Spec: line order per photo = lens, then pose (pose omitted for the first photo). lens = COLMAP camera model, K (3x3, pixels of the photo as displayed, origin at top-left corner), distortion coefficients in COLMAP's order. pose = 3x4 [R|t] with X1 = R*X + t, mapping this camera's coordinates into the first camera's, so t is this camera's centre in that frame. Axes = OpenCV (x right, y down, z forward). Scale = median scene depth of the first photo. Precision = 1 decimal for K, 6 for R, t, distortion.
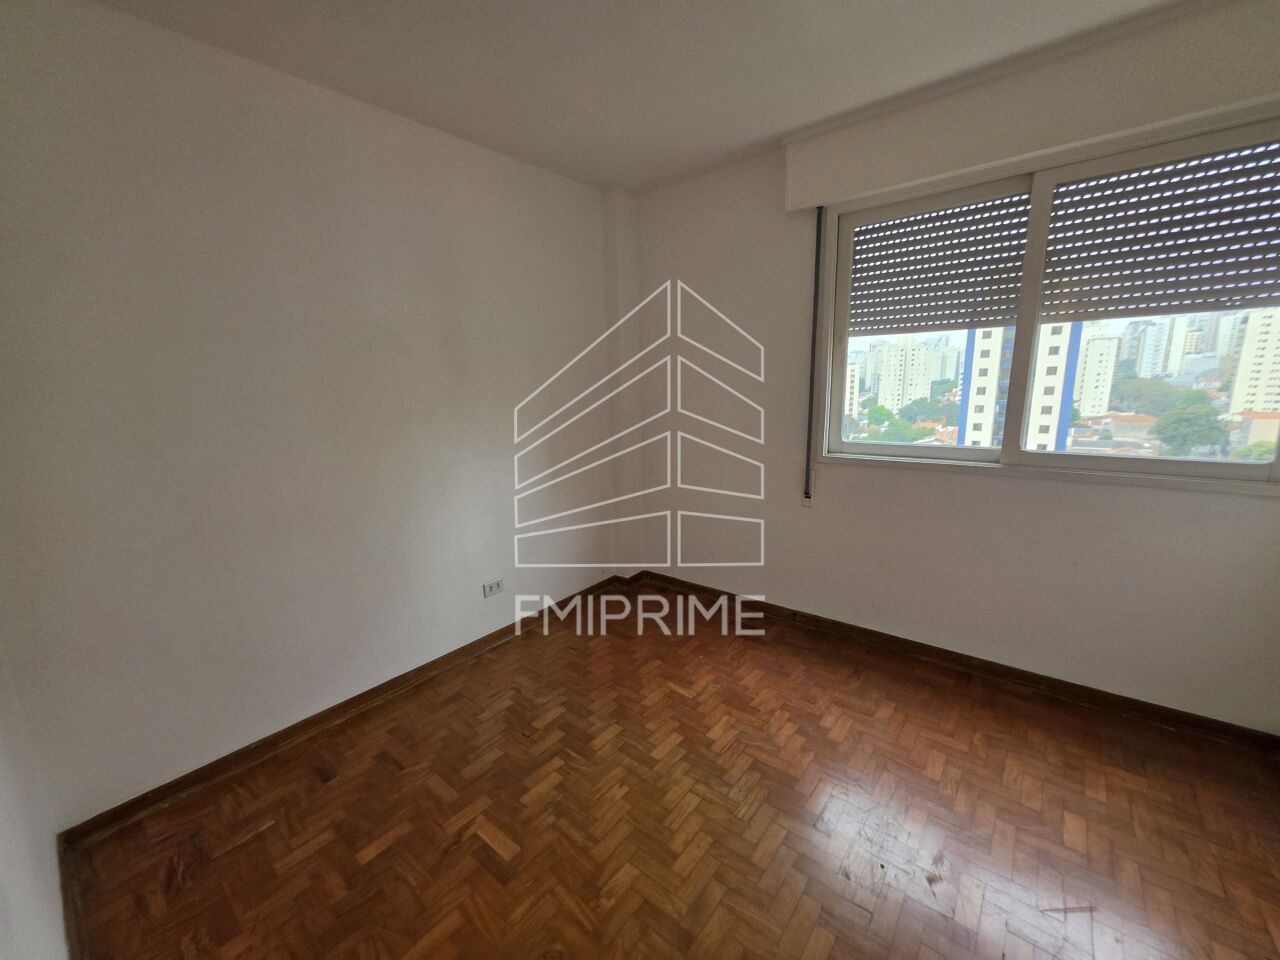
lens RADIAL K [[518.8, 0, 638.1], [0, 518.8, 484.3], [0, 0, 1]] dist [-0.000737, 0.000219]
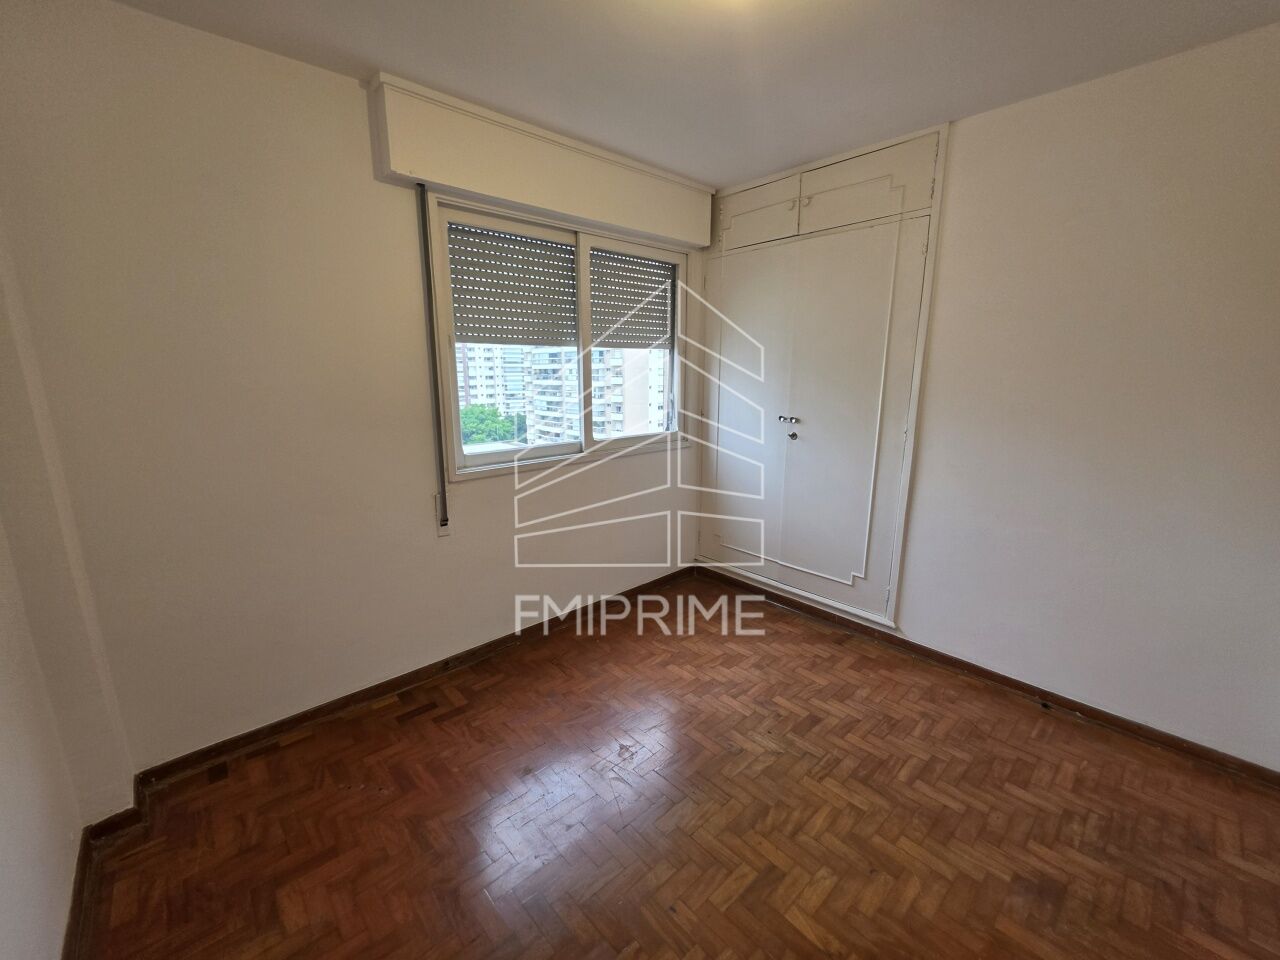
lens RADIAL K [[519.4, 0, 633.6], [0, 519.4, 482.2], [0, 0, 1]] dist [-0.000837, -0.000136]
pose [[0.161332, -0.188308, 0.968768, -0.591009], [0.198095, 0.967828, 0.155136, -0.153751], [-0.966815, 0.166880, 0.193444, 0.692619]]
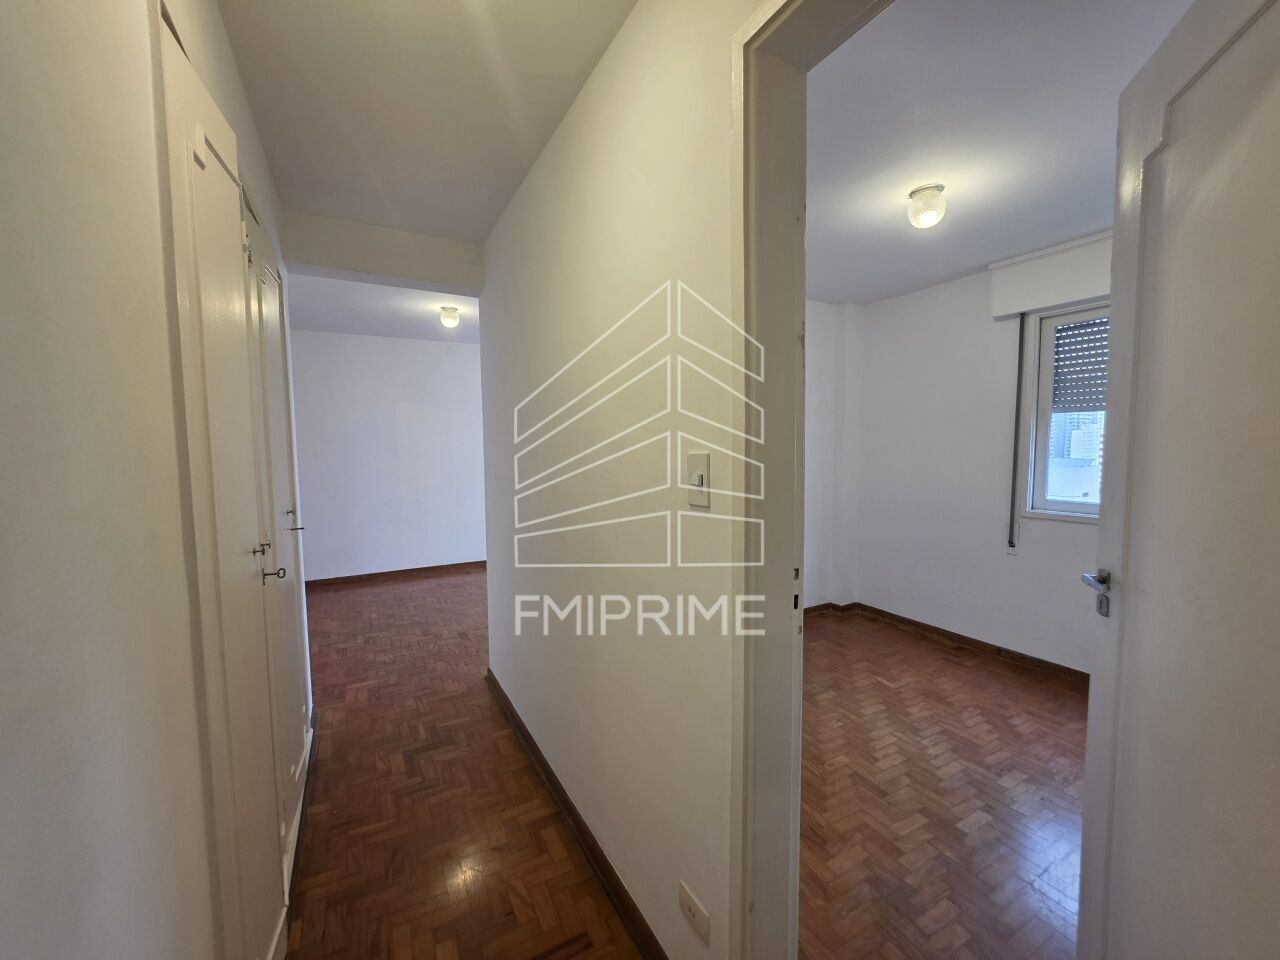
lens RADIAL K [[517.6, 0, 638.4], [0, 517.6, 481.5], [0, 0, 1]] dist [-0.003748, -0.000290]
pose [[0.925671, 0.043666, -0.375801, -0.029692], [-0.088887, 0.990614, -0.103842, 0.101132], [0.367740, 0.129528, 0.920864, -0.537726]]
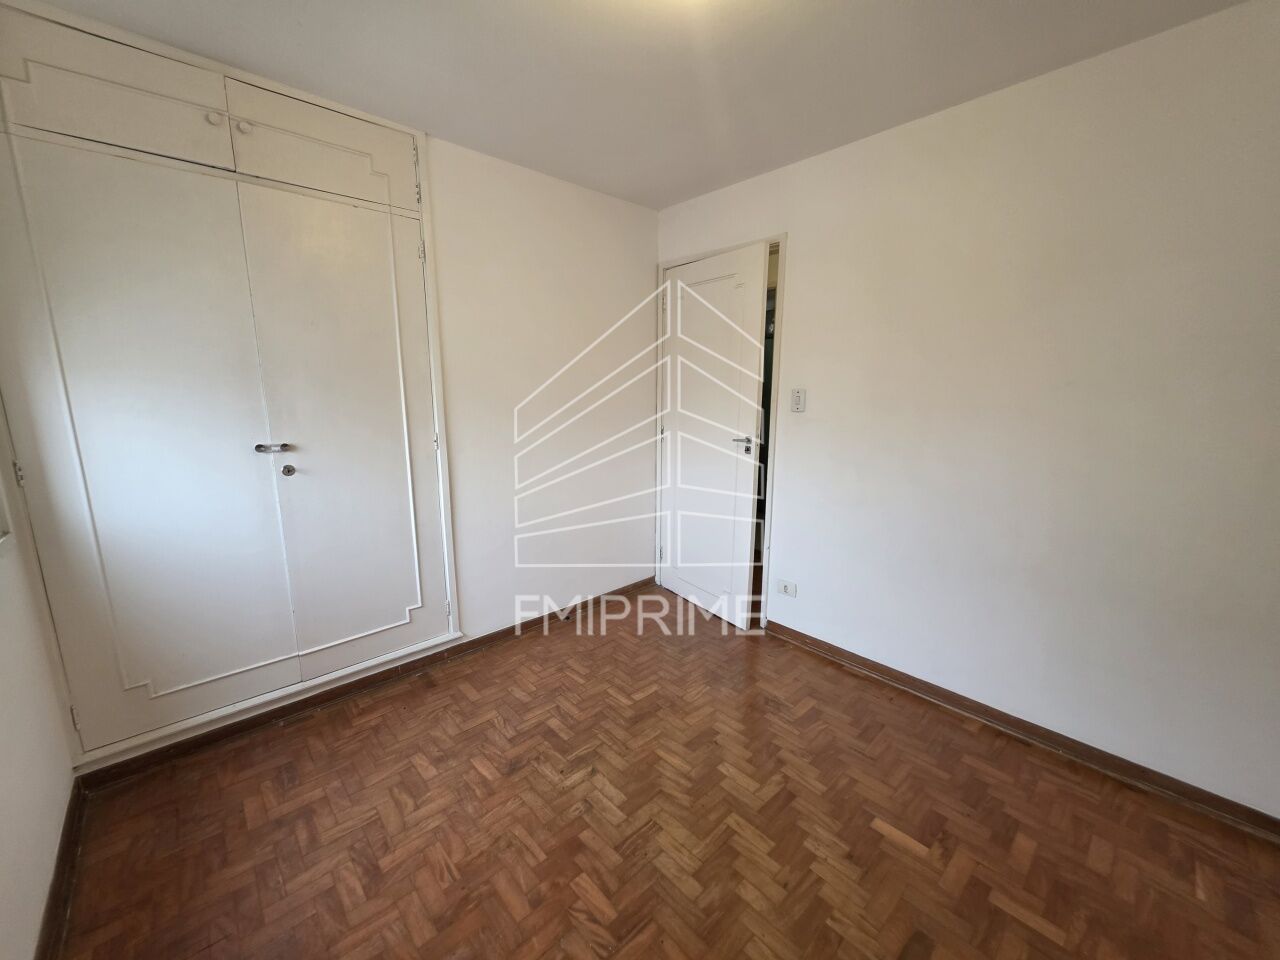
lens RADIAL K [[518.8, 0, 638.1], [0, 518.8, 484.3], [0, 0, 1]] dist [-0.000737, 0.000219]
pose [[-0.988791, -0.008761, 0.149048, 0.073422], [0.049077, 0.923734, 0.379876, -0.286866], [-0.141008, 0.382933, -0.912951, 1.339525]]
